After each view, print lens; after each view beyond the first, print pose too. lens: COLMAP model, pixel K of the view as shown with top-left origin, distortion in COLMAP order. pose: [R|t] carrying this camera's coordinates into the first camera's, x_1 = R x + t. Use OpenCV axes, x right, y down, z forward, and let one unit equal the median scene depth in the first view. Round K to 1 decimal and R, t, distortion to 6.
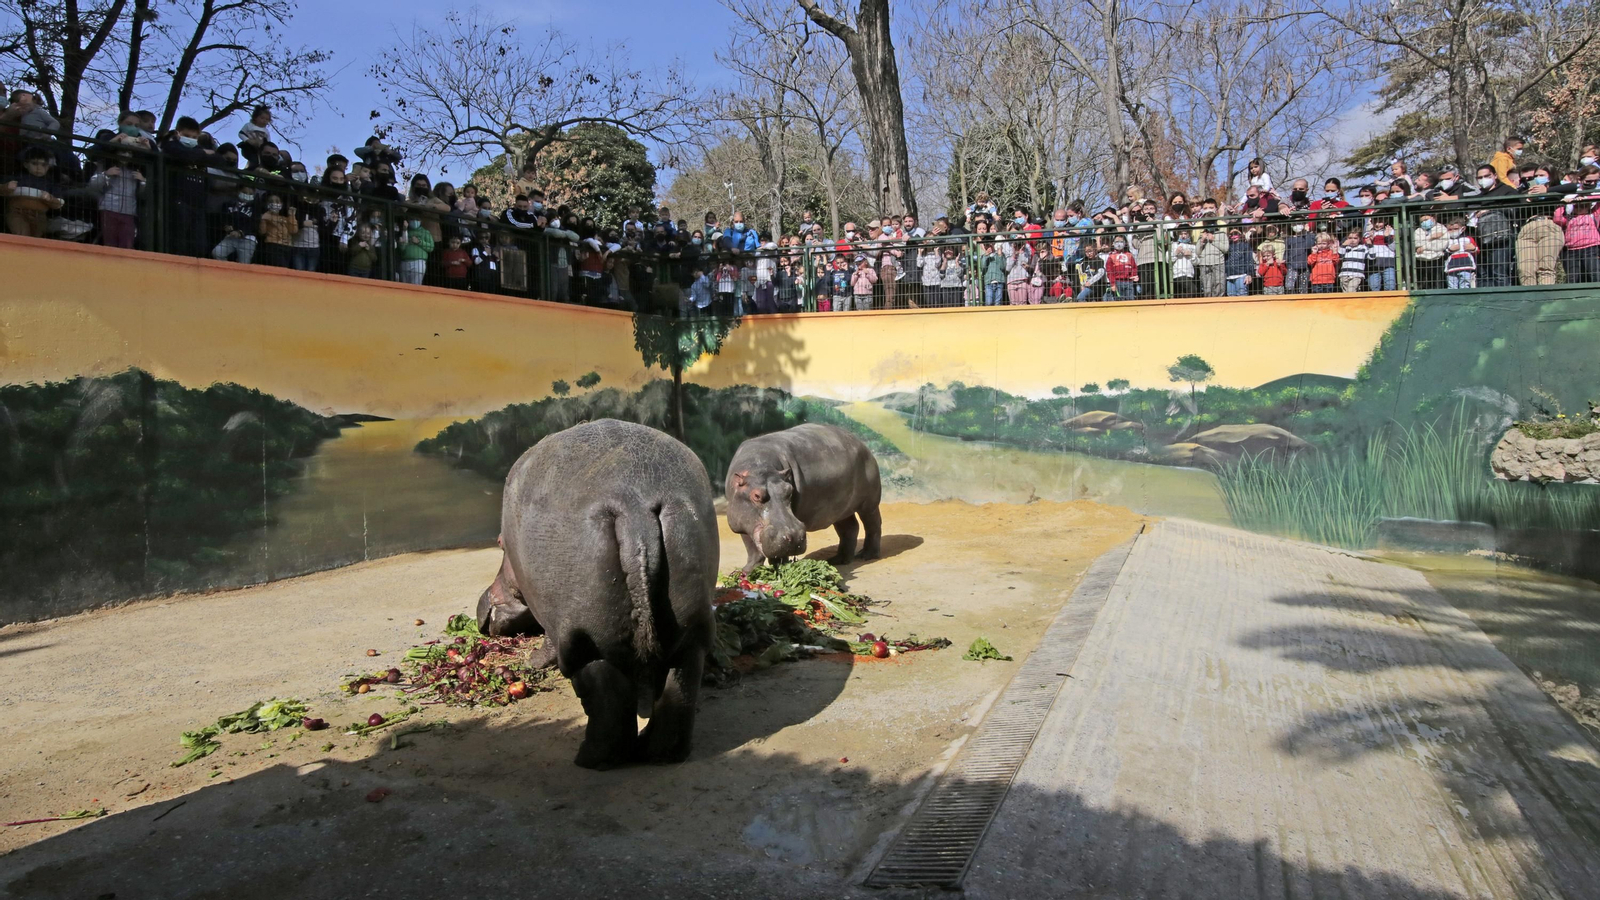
lens RADIAL K [[921.3, 0, 803.9], [0, 921.3, 394.4], [0, 0, 1]] dist [-0.008419, -0.000580]
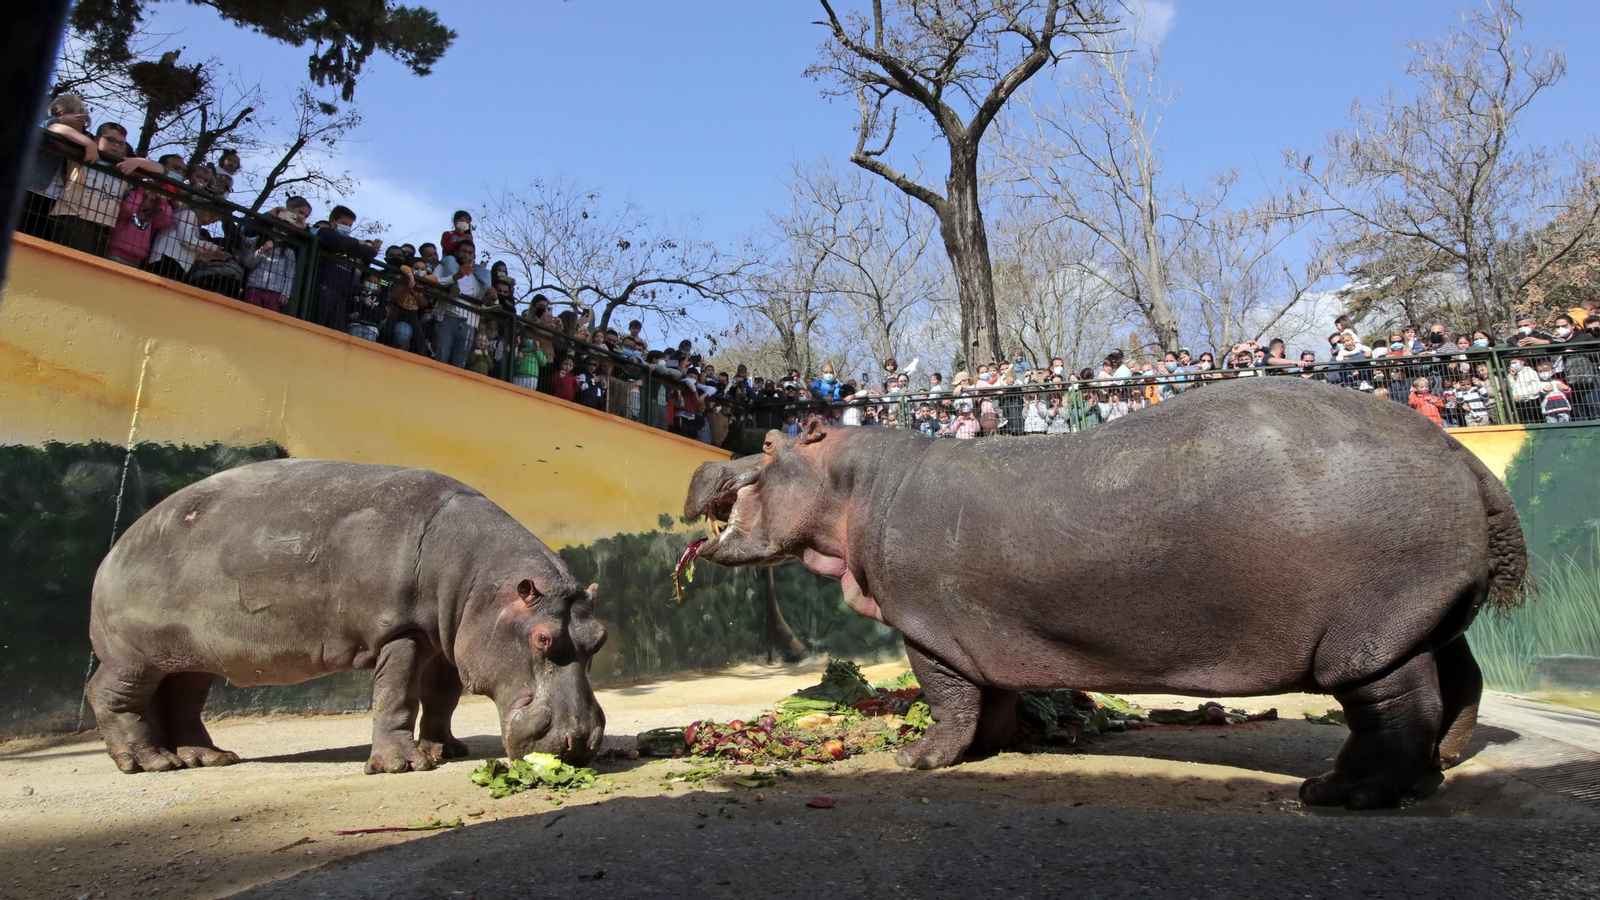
lens RADIAL K [[919.2, 0, 838.2], [0, 919.2, 367.6], [0, 0, 1]] dist [-0.016882, -0.001614]
pose [[0.997174, 0.025407, 0.070706, -0.170365], [-0.005566, 0.963480, -0.267721, 0.096724], [-0.074926, 0.266571, 0.960899, 0.056311]]
